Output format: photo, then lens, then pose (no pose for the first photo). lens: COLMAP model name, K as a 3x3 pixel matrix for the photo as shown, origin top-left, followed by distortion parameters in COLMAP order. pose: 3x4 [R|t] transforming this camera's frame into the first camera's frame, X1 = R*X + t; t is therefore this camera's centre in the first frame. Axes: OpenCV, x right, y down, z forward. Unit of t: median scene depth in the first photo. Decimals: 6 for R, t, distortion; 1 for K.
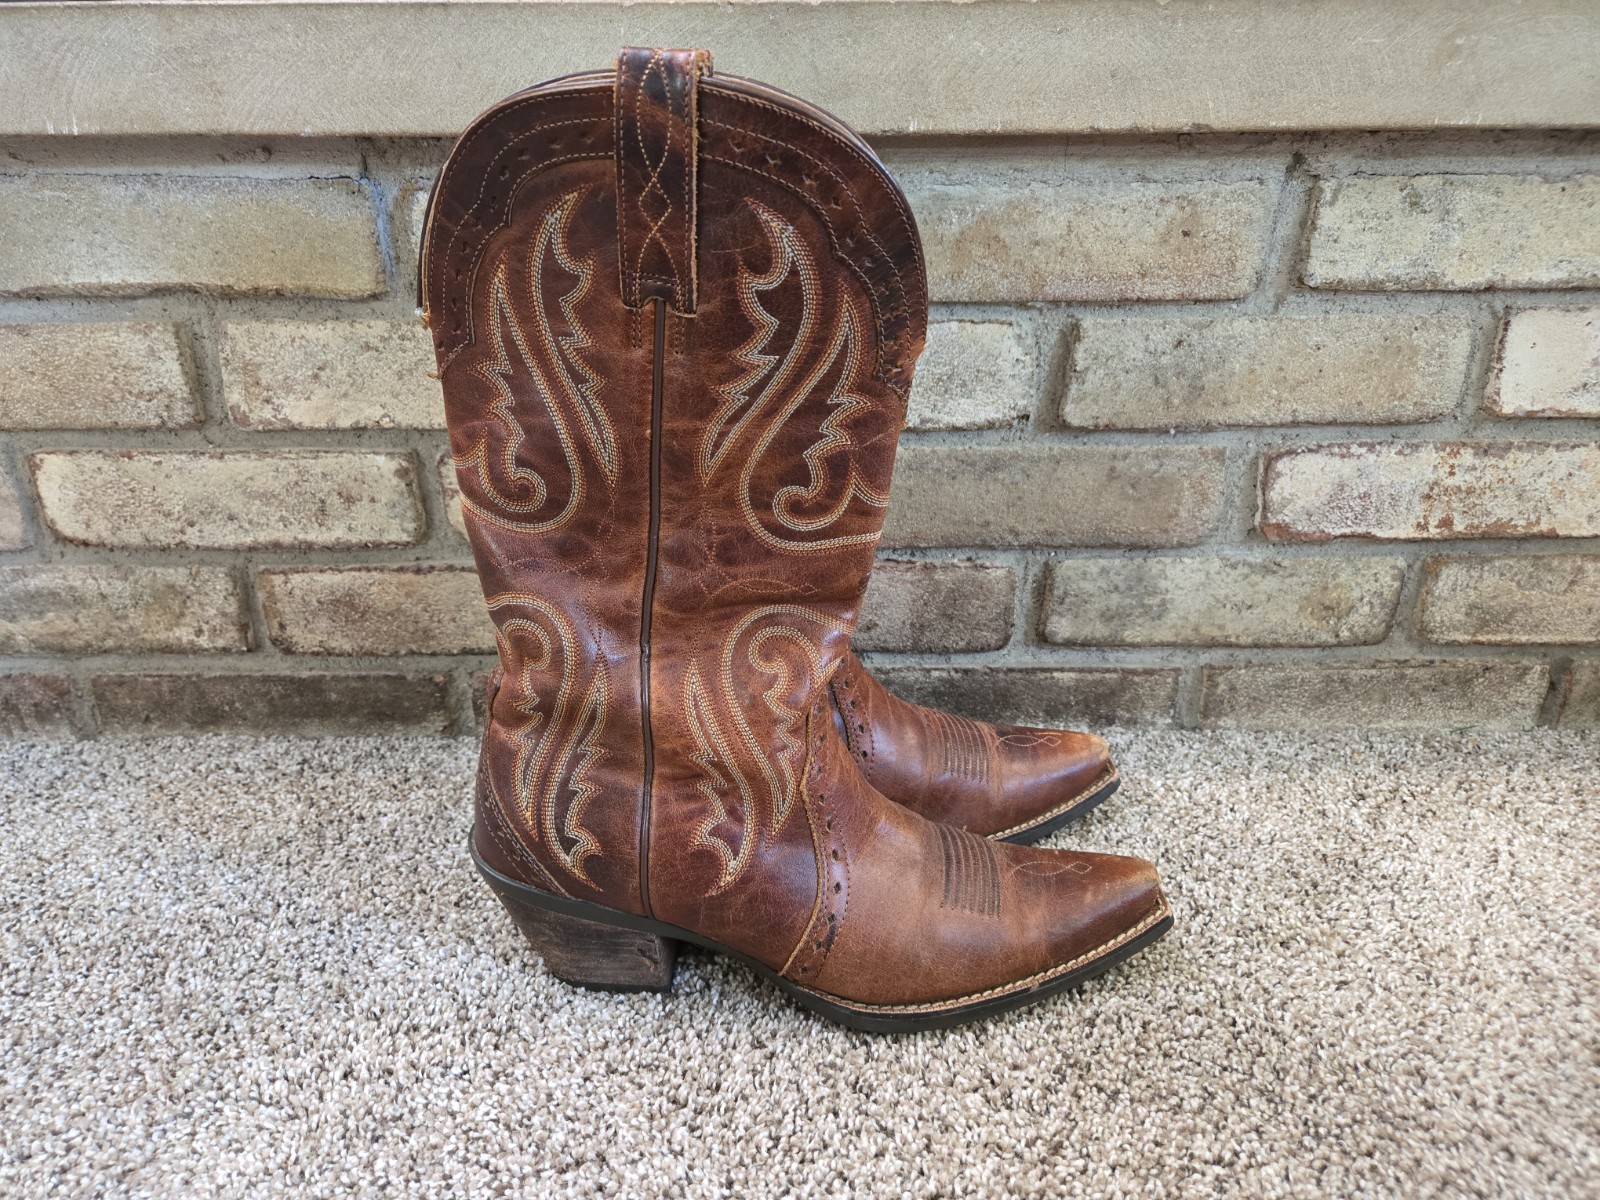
lens RADIAL K [[1079.5, 0, 798.0], [0, 1079.5, 600.7], [0, 0, 1]] dist [0.062116, -0.060999]
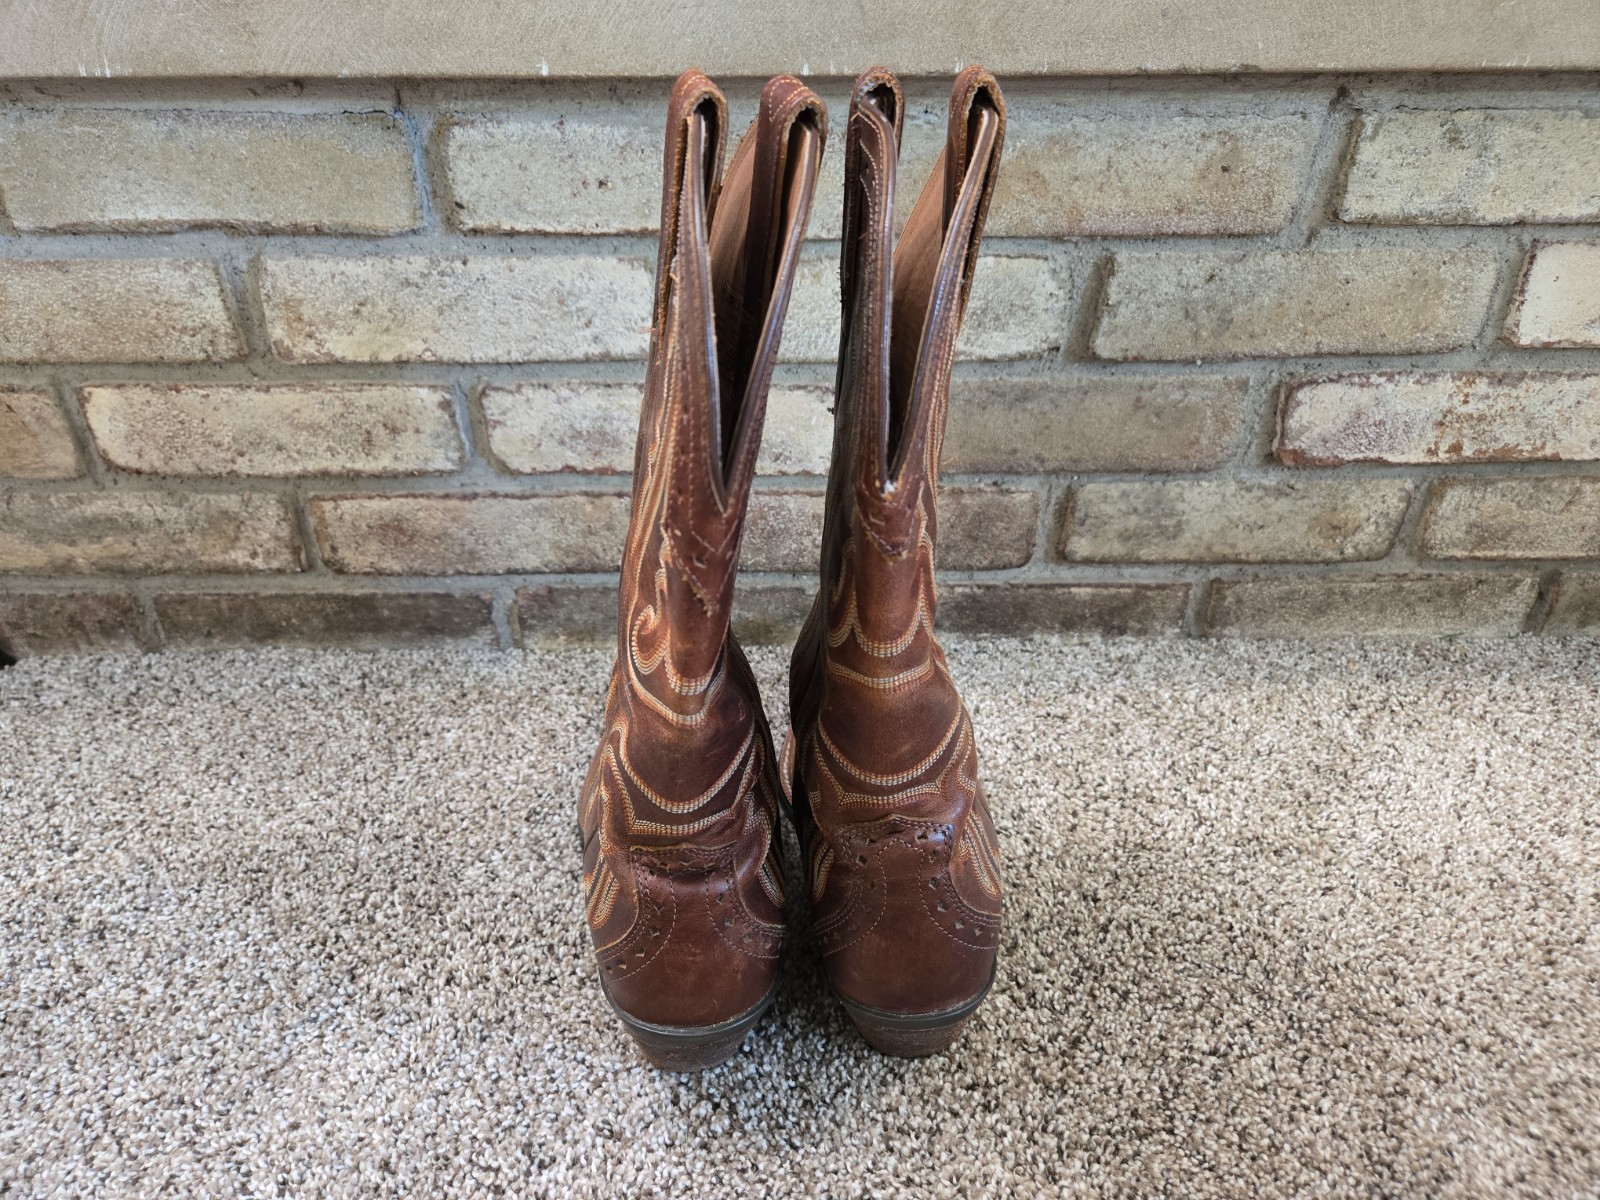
lens RADIAL K [[1082.7, 0, 797.9], [0, 1082.7, 600.5], [0, 0, 1]] dist [0.054662, -0.052886]
pose [[0.999927, -0.004706, 0.011112, -0.054384], [0.002924, 0.987873, 0.155235, -0.114184], [-0.011708, -0.155191, 0.987815, -0.053067]]
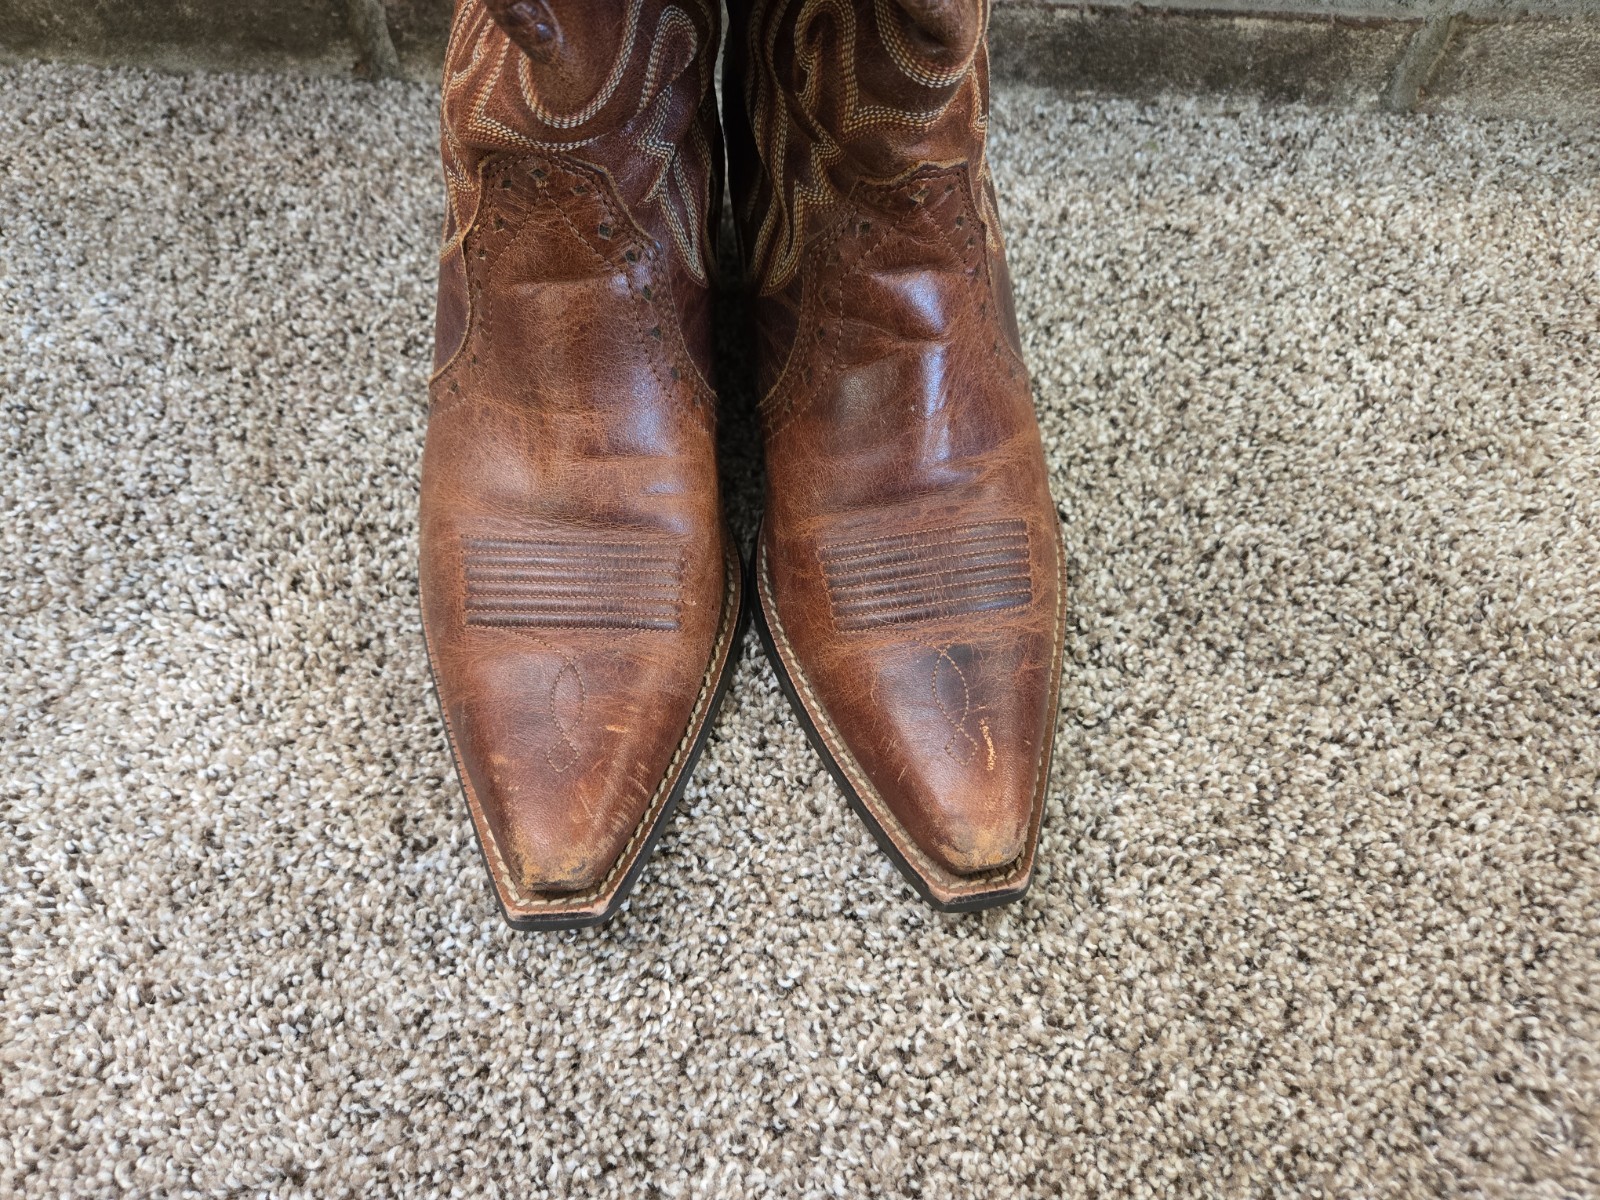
lens RADIAL K [[1092.0, 0, 798.7], [0, 1092.0, 598.5], [0, 0, 1]] dist [0.049241, -0.053926]
pose [[0.999117, 0.041765, 0.004502, -0.033584], [-0.036381, 0.806756, 0.589764, -0.051513], [0.020999, -0.589407, 0.807563, 0.293927]]
